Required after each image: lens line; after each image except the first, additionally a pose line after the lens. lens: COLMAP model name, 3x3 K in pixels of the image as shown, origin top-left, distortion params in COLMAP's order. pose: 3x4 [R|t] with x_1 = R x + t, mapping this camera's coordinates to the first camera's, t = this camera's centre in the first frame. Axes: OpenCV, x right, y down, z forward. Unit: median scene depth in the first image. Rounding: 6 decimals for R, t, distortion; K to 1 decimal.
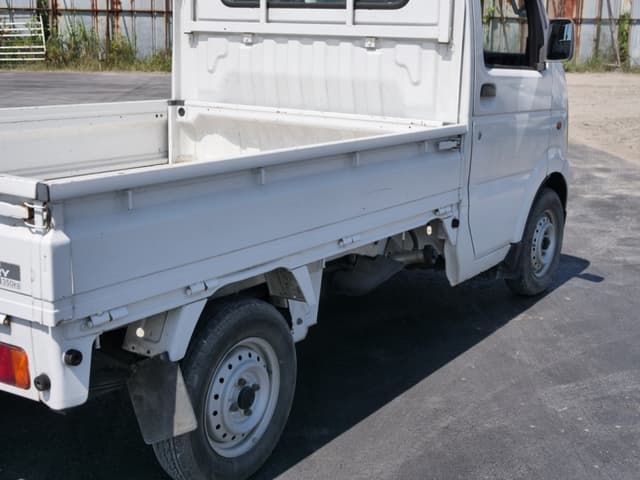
lens RADIAL K [[925.7, 0, 320.0], [0, 925.7, 240.0], [0, 0, 1]] dist [0.008525, 0.029587]
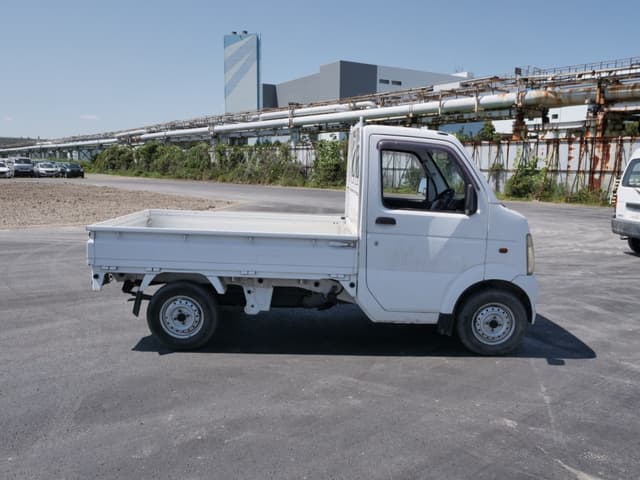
lens RADIAL K [[539.8, 0, 320.0], [0, 539.8, 240.0], [0, 0, 1]] dist [0.004215, -0.001716]
pose [[0.556830, 0.105201, -0.823938, 0.974780], [-0.199242, 0.979904, -0.009536, -0.081783], [0.806377, 0.169473, 0.566600, 0.260299]]
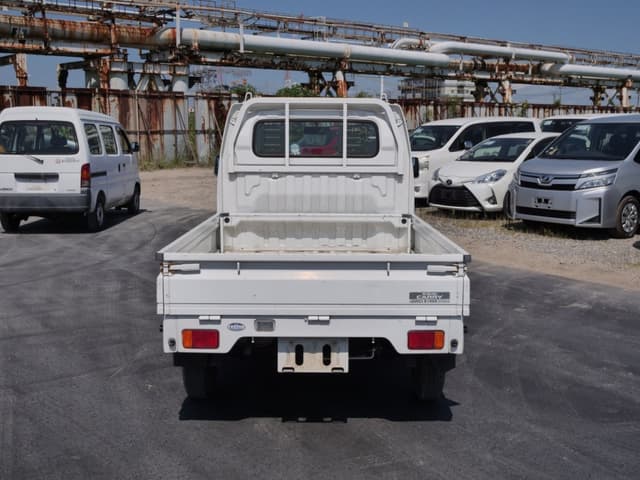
lens RADIAL K [[717.4, 0, 326.6], [0, 717.4, 239.5], [0, 0, 1]] dist [0.010122, -0.007507]
pose [[0.832919, -0.098754, 0.544513, -0.778484], [0.137933, 0.989942, -0.031452, -0.044815], [-0.535930, 0.101304, 0.838162, -0.173500]]
